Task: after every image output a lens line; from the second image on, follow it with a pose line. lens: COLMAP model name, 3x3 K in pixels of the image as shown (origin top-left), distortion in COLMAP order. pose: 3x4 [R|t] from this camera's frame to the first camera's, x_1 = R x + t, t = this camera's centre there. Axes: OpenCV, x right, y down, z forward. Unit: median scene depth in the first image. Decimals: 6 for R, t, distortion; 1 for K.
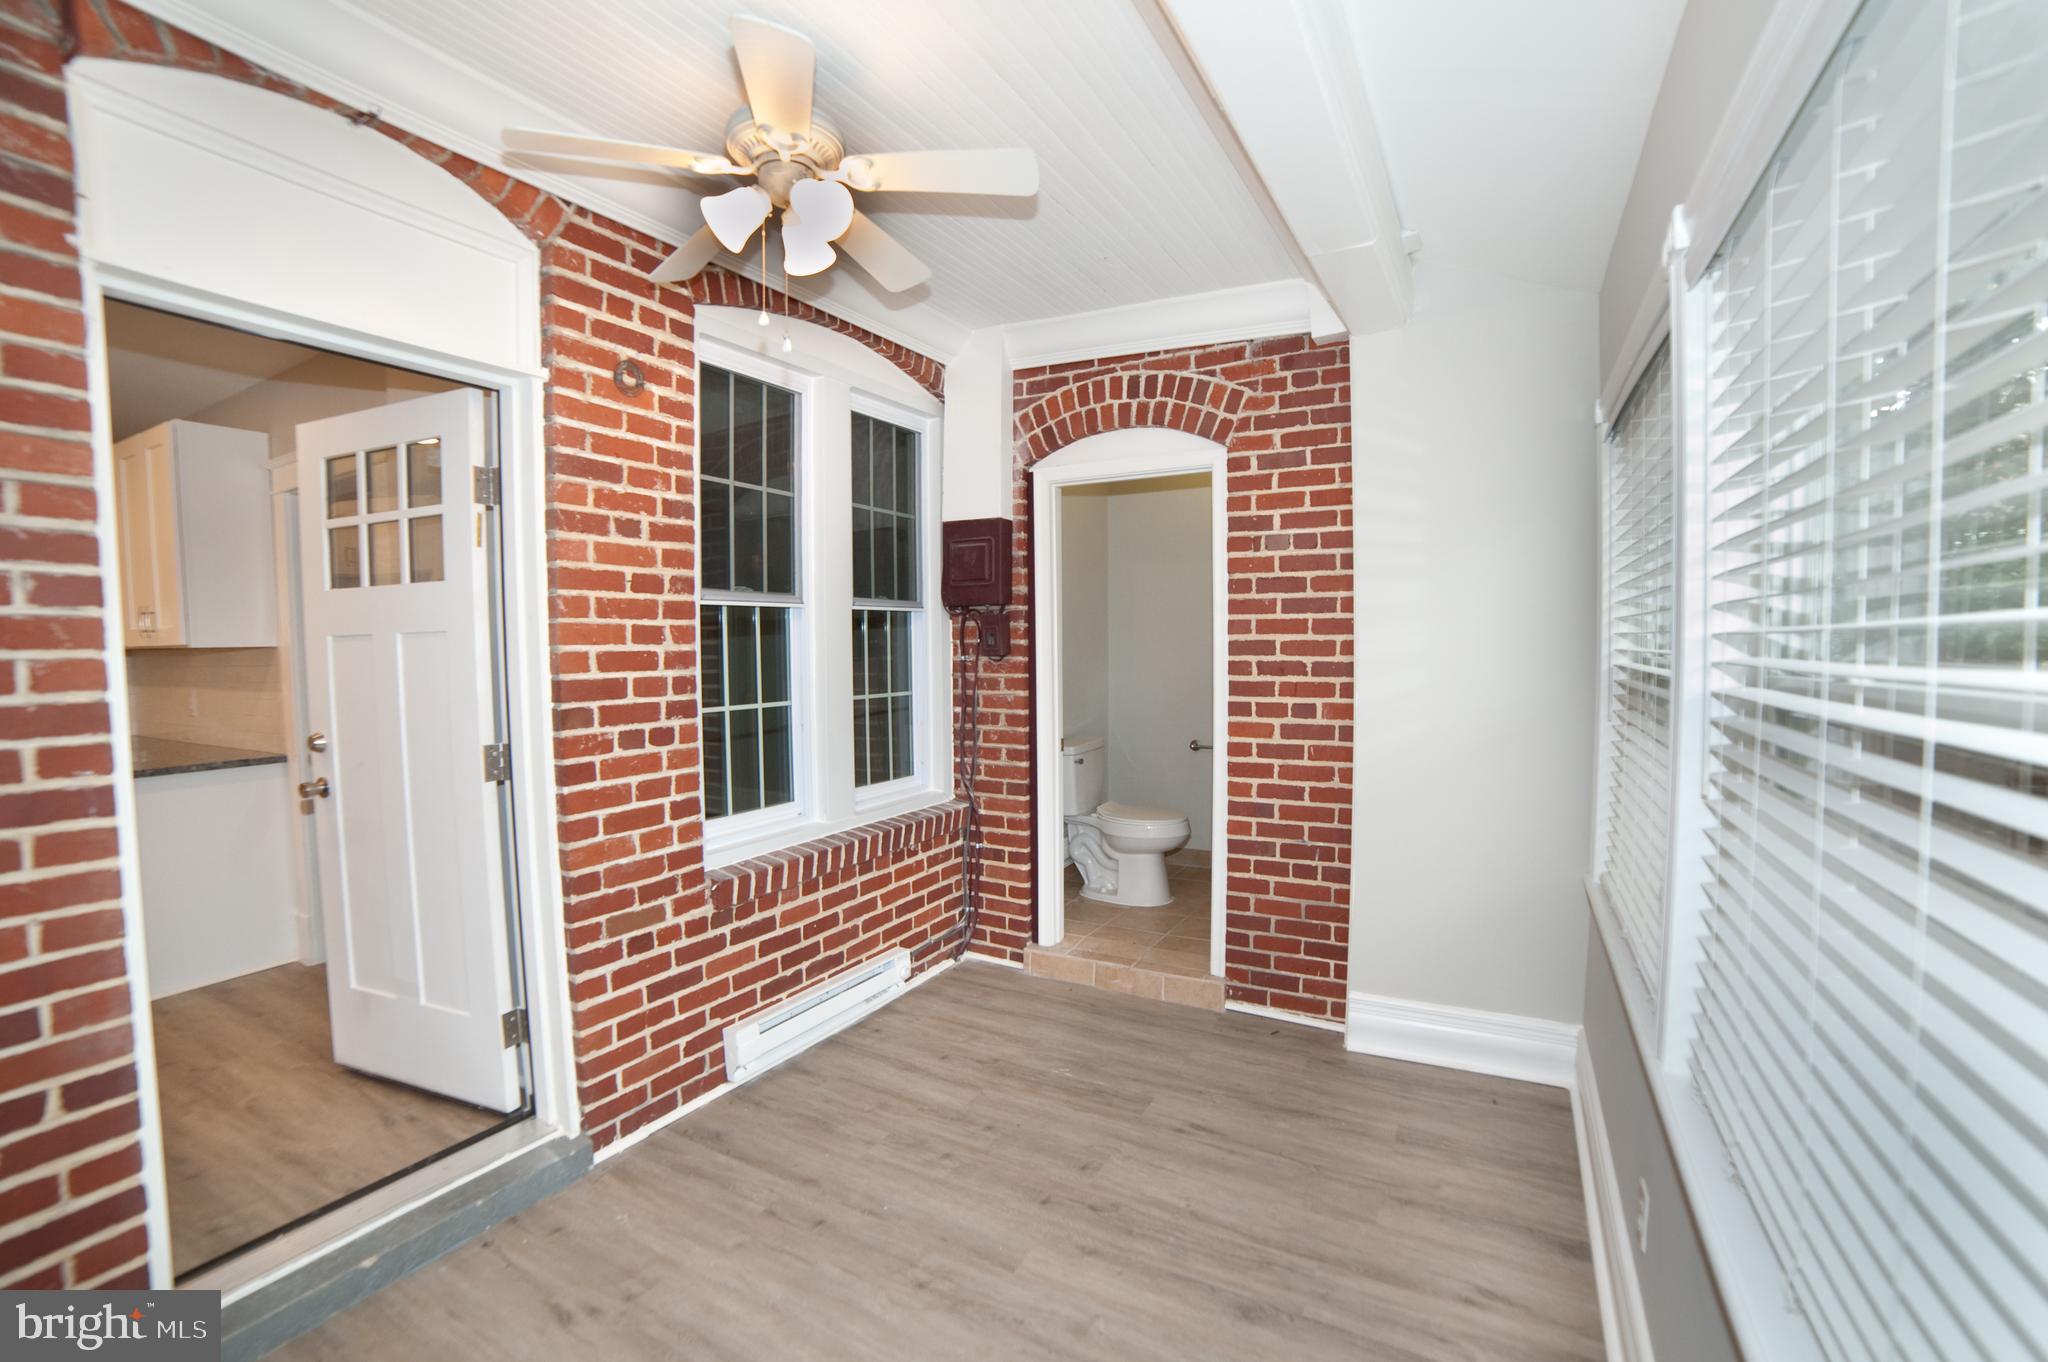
lens RADIAL K [[901.4, 0, 1042.6], [0, 901.4, 681.3], [0, 0, 1]] dist [-0.054709, 0.008325]
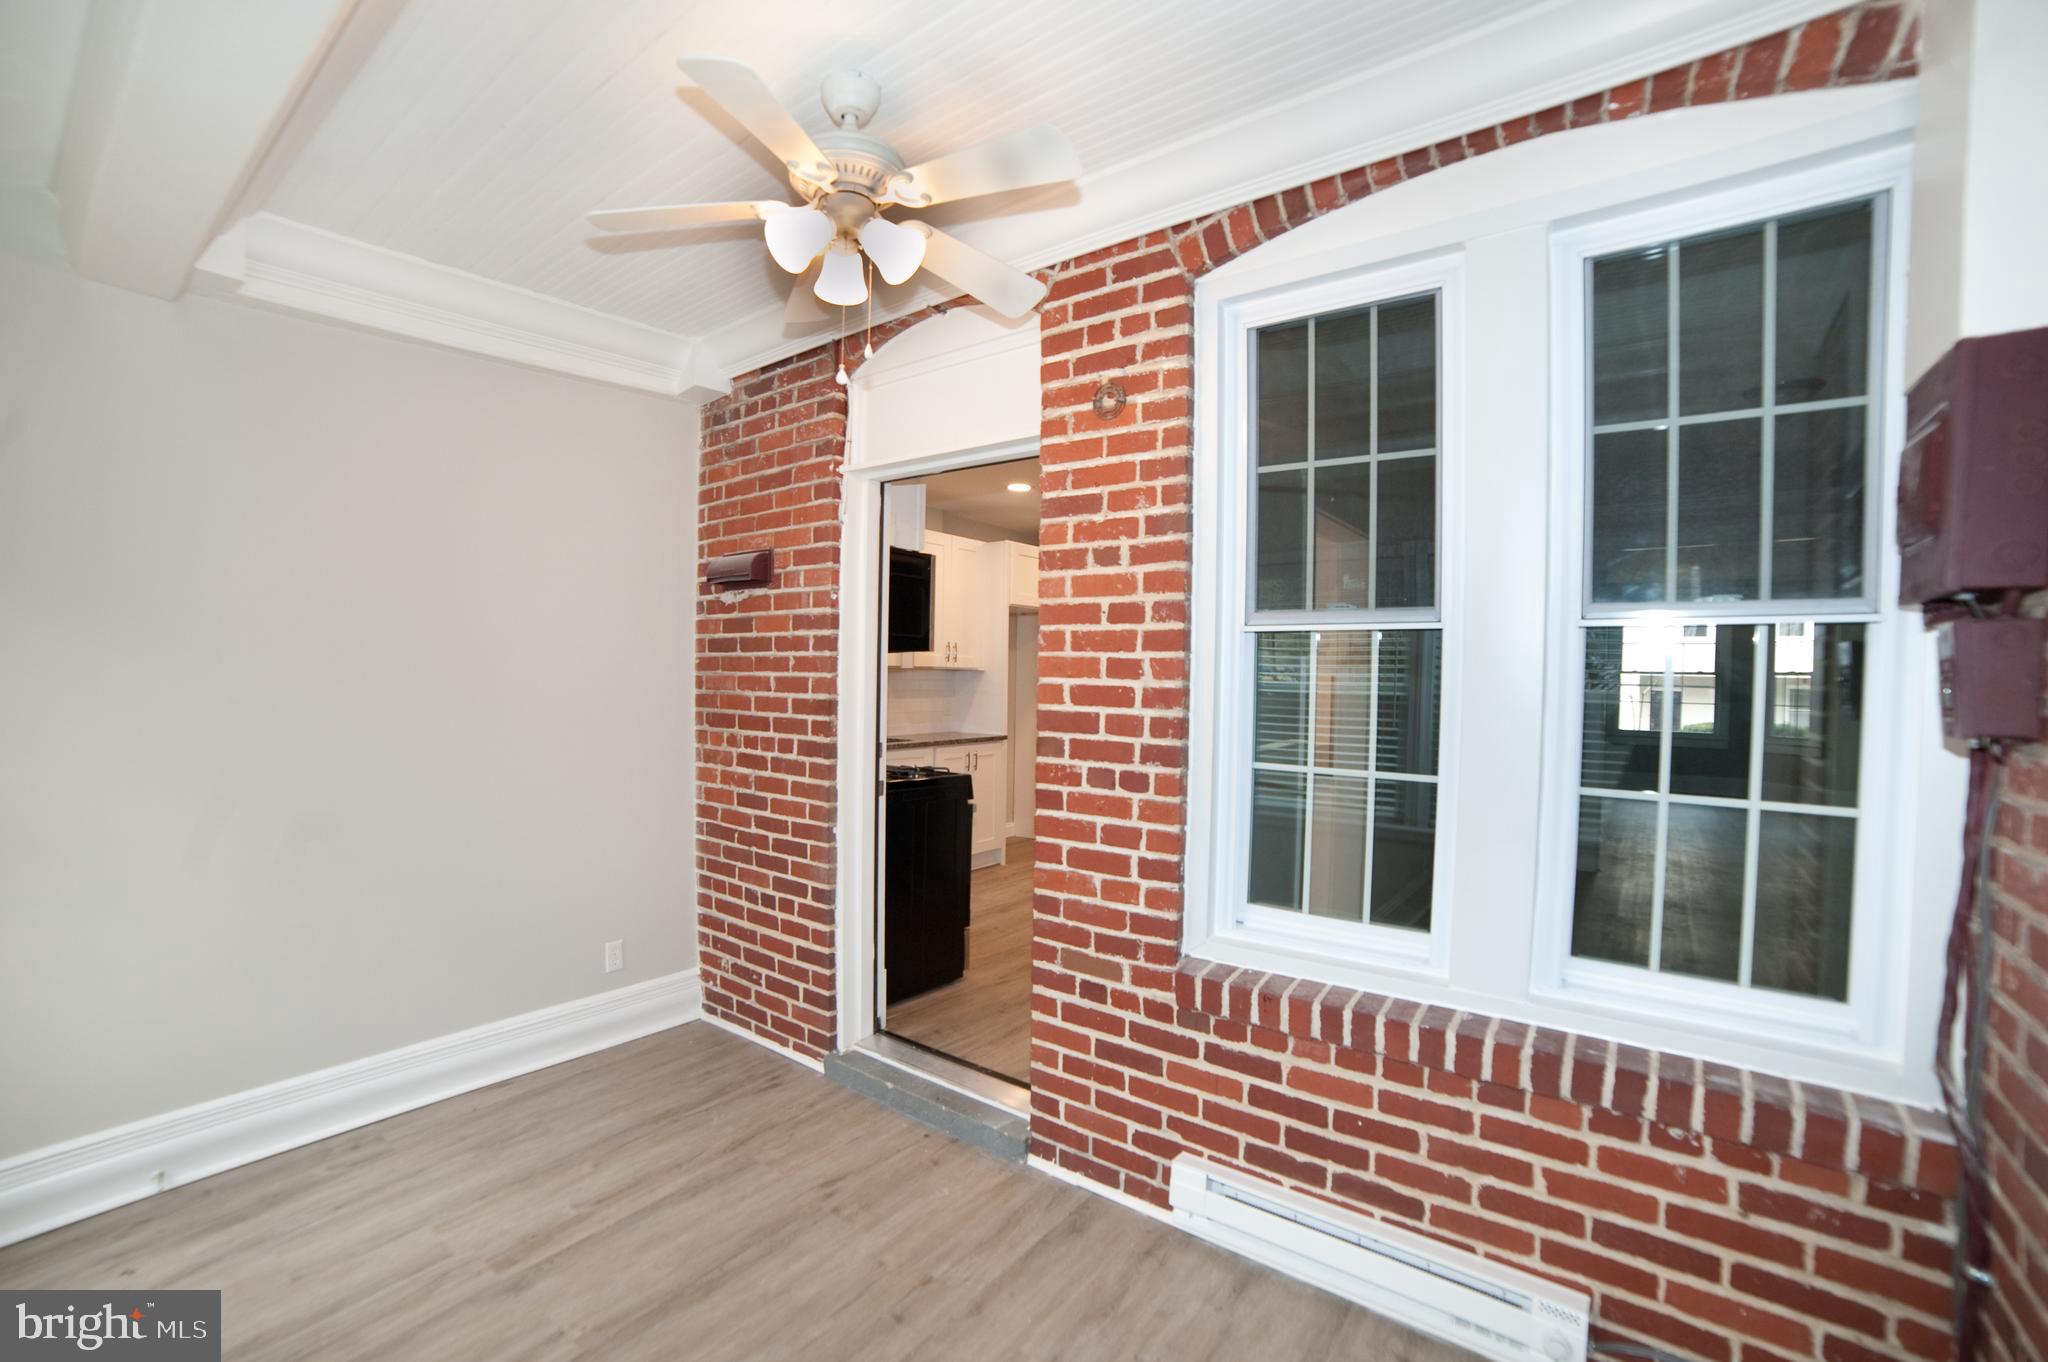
lens RADIAL K [[901.4, 0, 995.3], [0, 901.4, 715.8], [0, 0, 1]] dist [-0.054709, 0.008325]
pose [[-0.163172, 0.043595, -0.985634, 0.495174], [-0.066296, 0.996281, 0.055041, -0.045628], [0.984368, 0.074325, -0.159675, 1.008861]]
